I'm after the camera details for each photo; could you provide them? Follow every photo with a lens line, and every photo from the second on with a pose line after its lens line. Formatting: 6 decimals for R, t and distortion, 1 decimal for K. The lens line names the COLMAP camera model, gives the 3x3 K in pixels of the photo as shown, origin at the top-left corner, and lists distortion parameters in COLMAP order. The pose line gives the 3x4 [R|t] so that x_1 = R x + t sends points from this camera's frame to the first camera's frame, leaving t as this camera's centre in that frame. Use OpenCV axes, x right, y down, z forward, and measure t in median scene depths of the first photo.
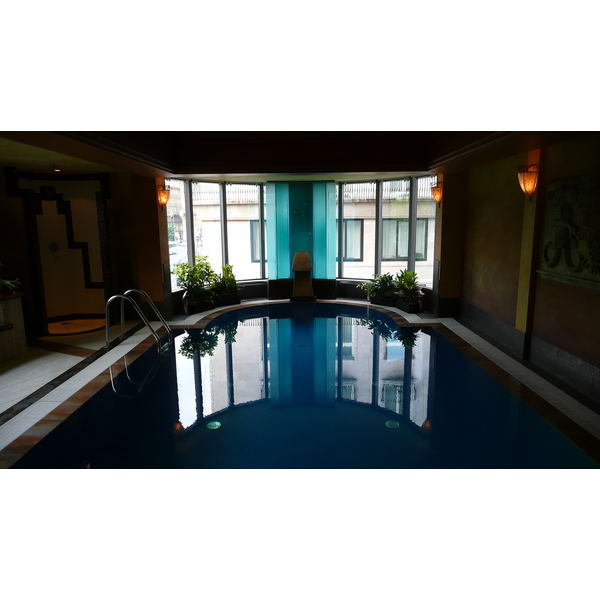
lens RADIAL K [[482.6, 0, 300.0], [0, 482.6, 300.0], [0, 0, 1]] dist [-0.012718, -0.000555]
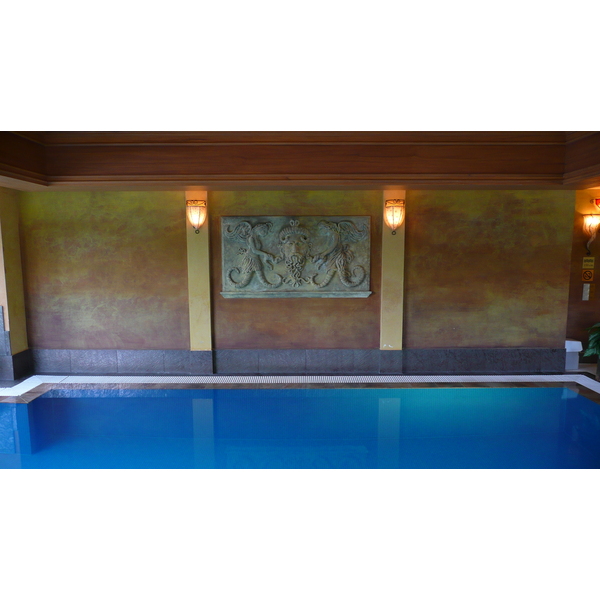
lens RADIAL K [[482.6, 0, 300.0], [0, 482.6, 300.0], [0, 0, 1]] dist [-0.012718, -0.000555]
pose [[-0.006462, -0.100231, 0.994943, -0.735629], [0.169344, 0.980483, 0.099874, -0.142565], [-0.985536, 0.169133, 0.010638, 0.899160]]
